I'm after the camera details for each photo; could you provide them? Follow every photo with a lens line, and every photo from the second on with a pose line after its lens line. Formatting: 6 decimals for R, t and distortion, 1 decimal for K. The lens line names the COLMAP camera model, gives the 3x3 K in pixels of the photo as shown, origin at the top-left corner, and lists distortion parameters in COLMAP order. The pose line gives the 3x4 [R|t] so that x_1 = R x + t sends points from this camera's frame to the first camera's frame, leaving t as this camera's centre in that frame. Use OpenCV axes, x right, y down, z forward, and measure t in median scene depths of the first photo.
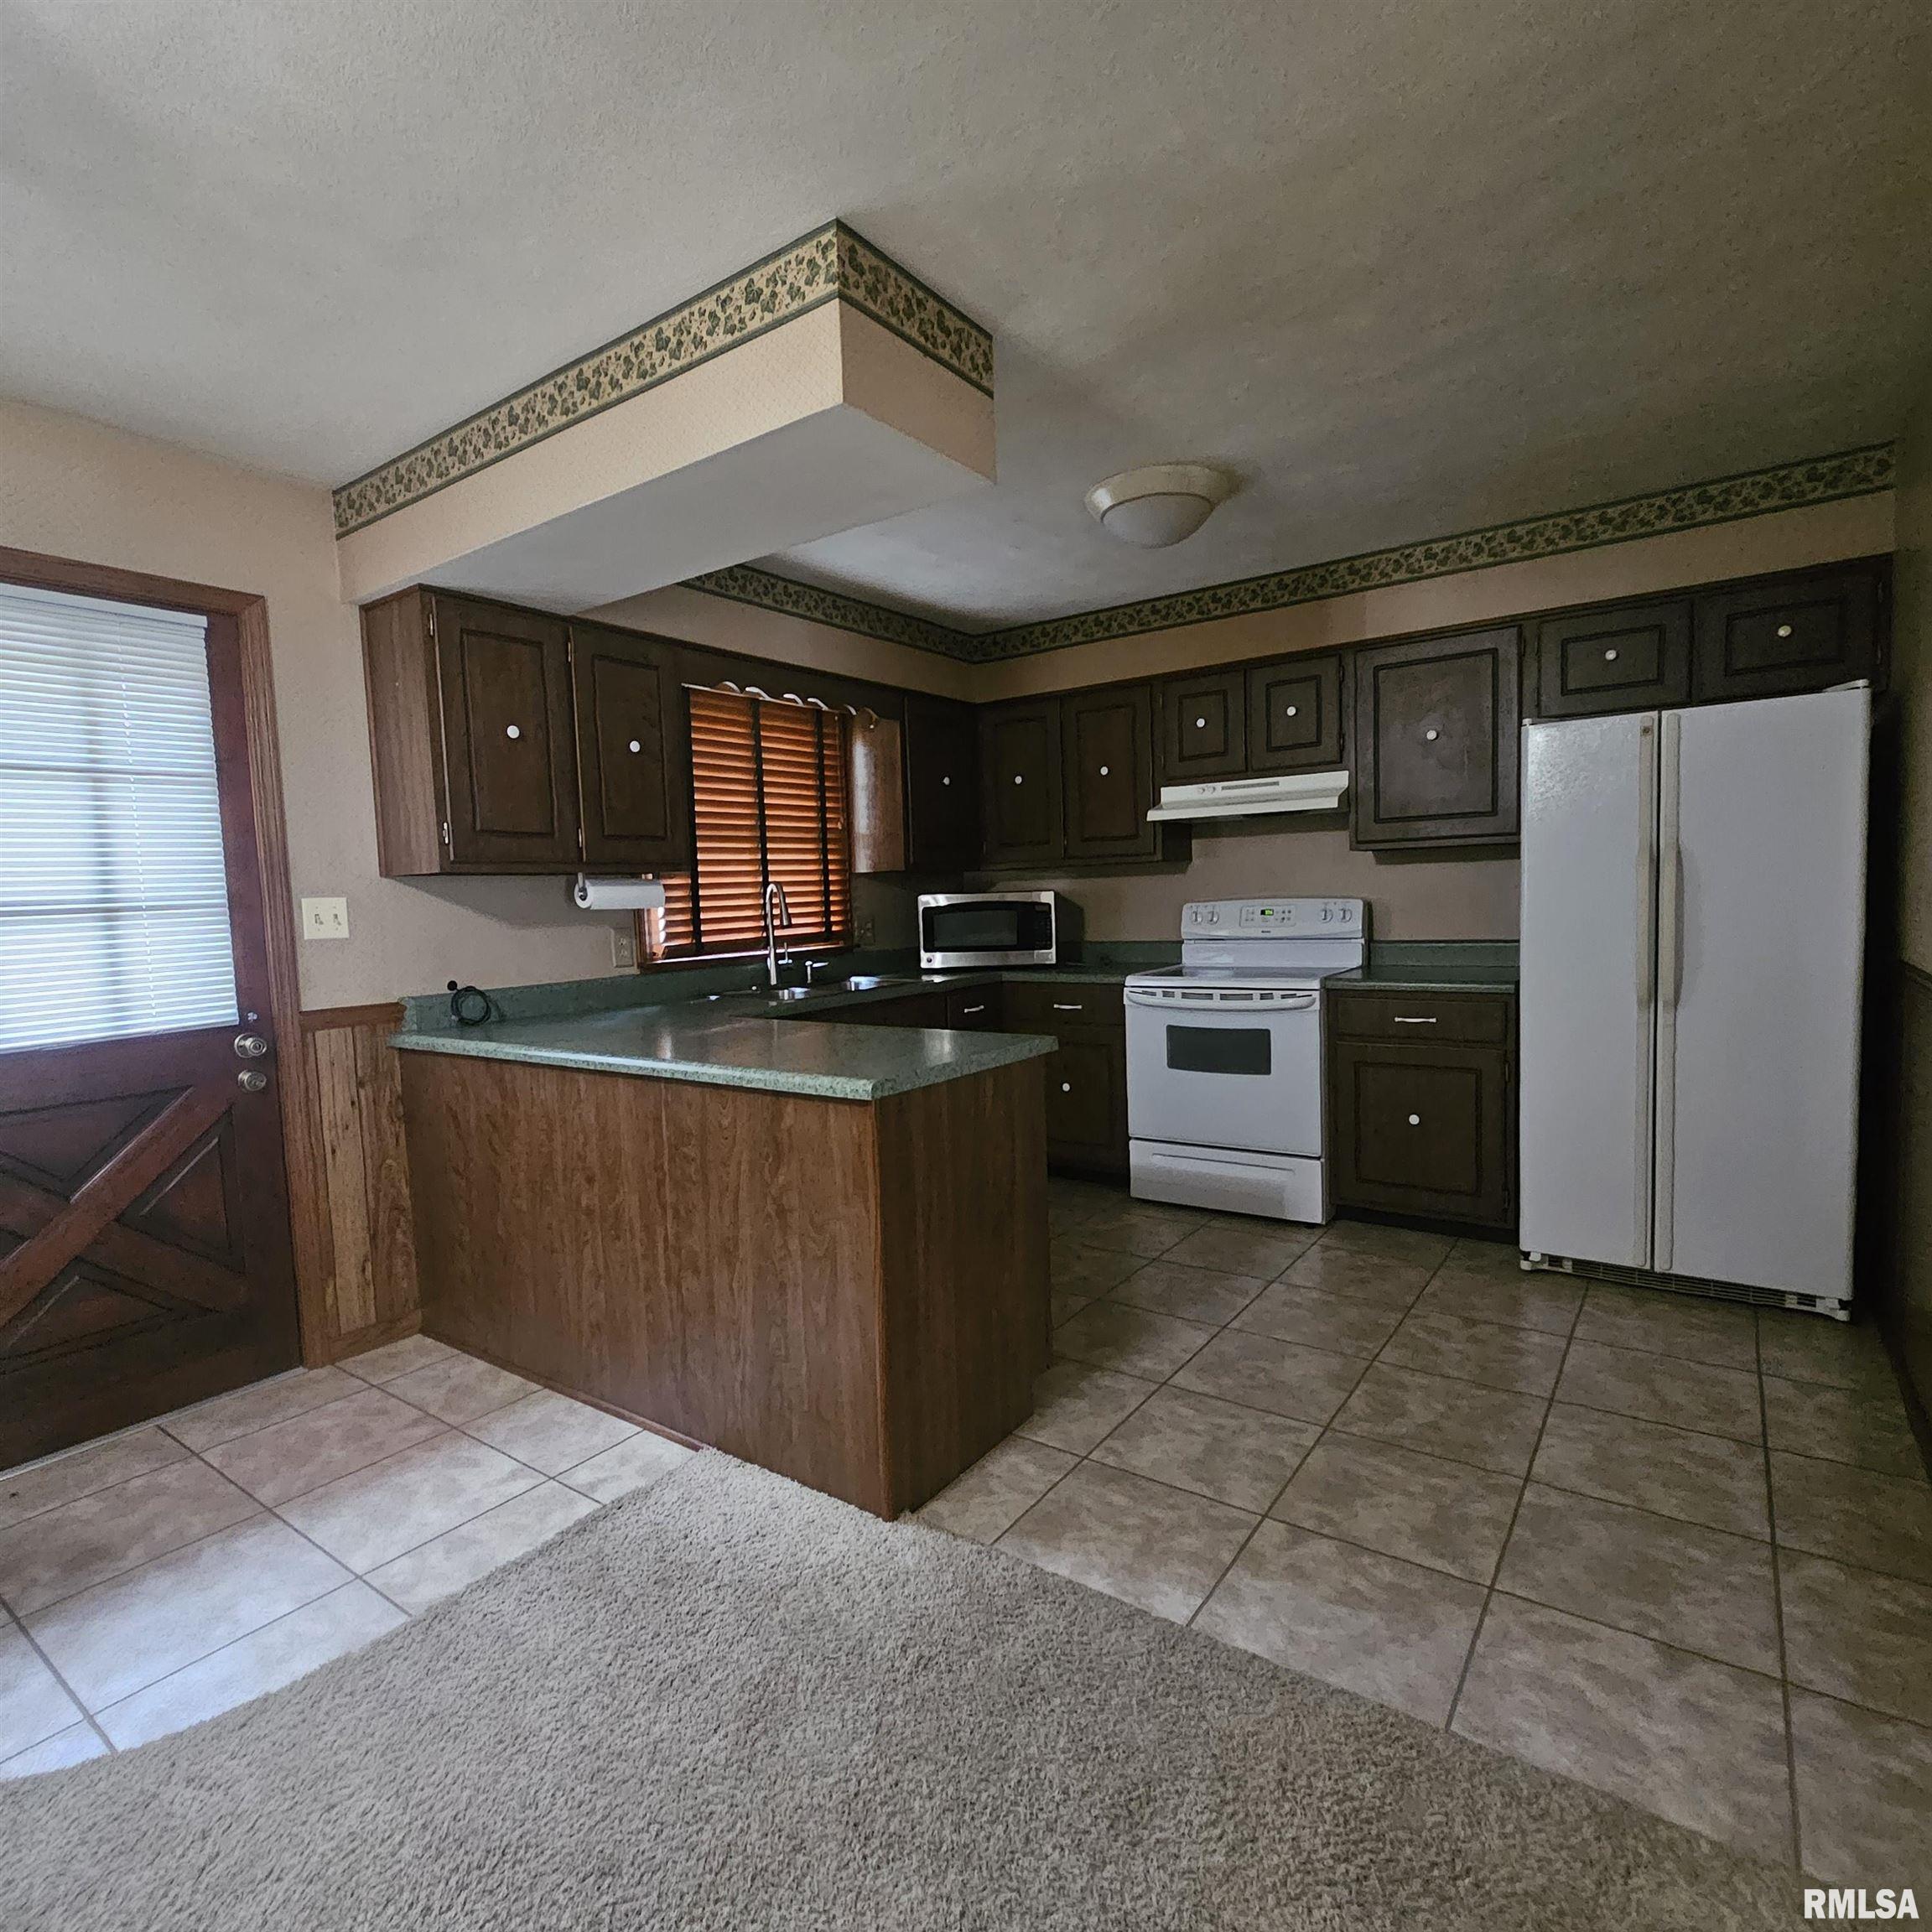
lens RADIAL K [[1045.0, 0, 966.0], [0, 1045.0, 966.0], [0, 0, 1]] dist [-0.001850, -0.000119]
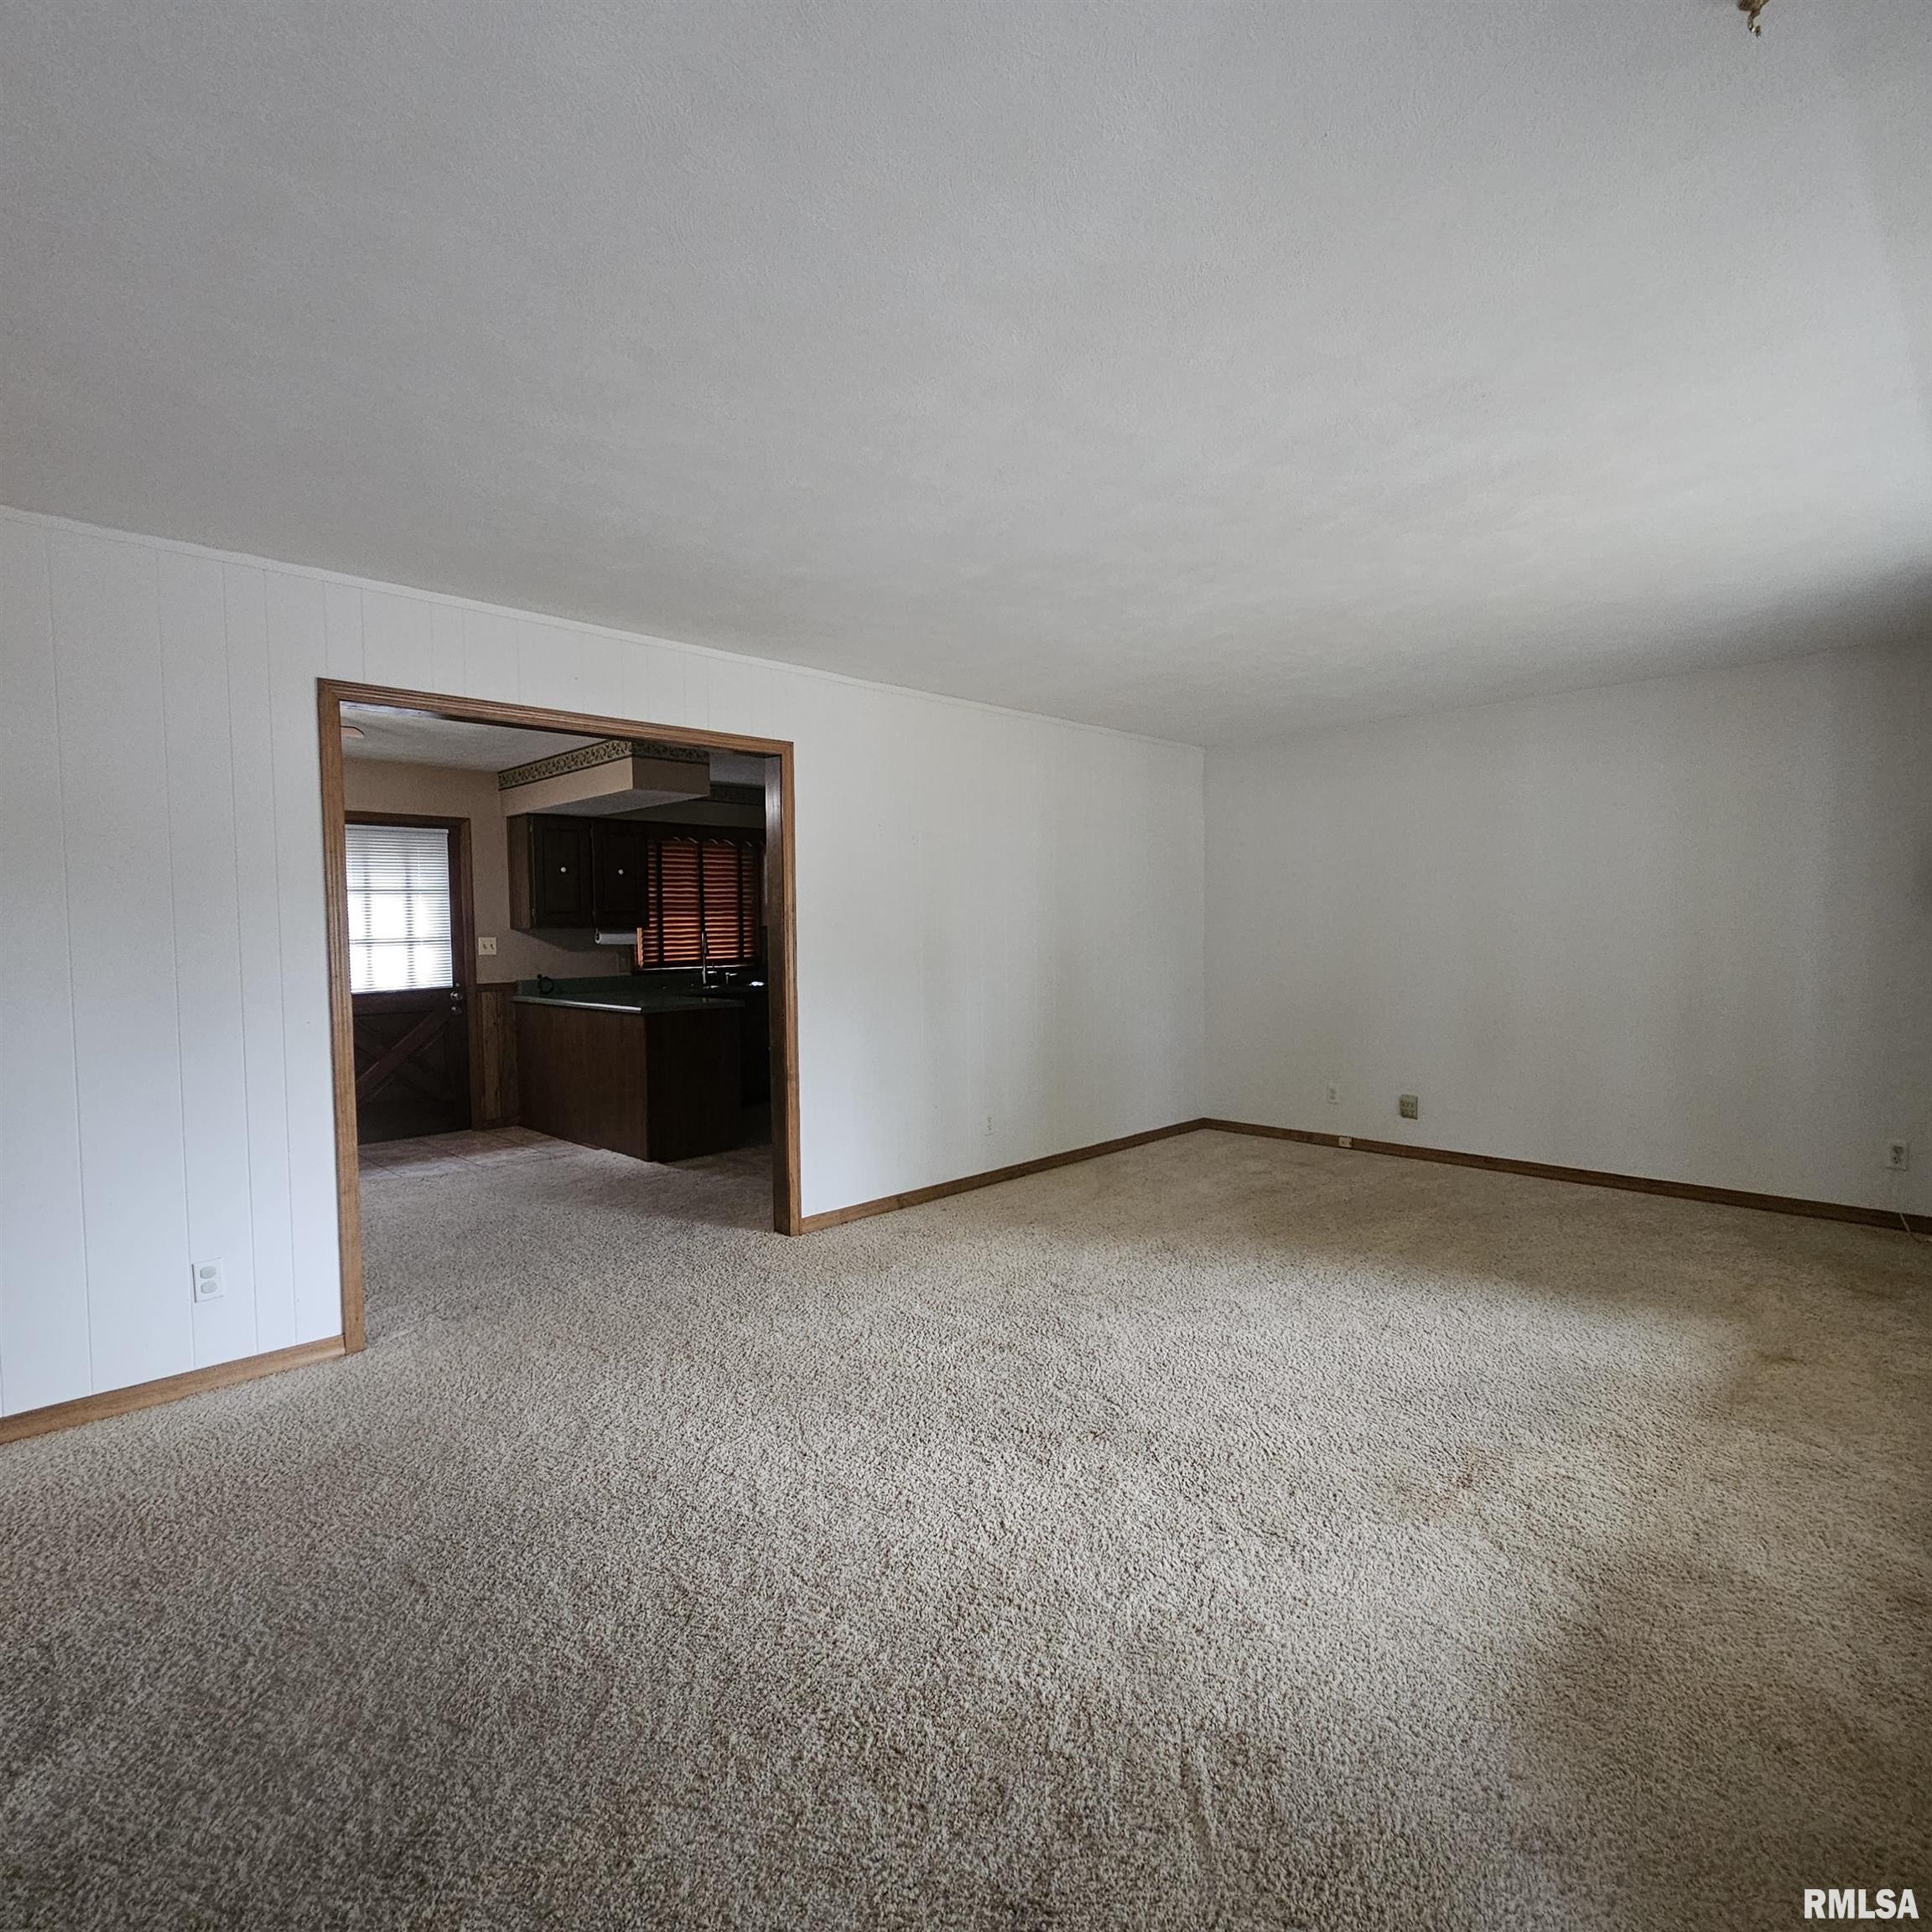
lens RADIAL K [[1045.0, 0, 966.0], [0, 1045.0, 966.0], [0, 0, 1]] dist [-0.001850, -0.000119]
pose [[0.986252, 0.026115, -0.163171, 0.805392], [-0.030967, 0.999149, -0.027261, 0.029429], [0.162320, 0.031939, 0.986221, -1.108705]]
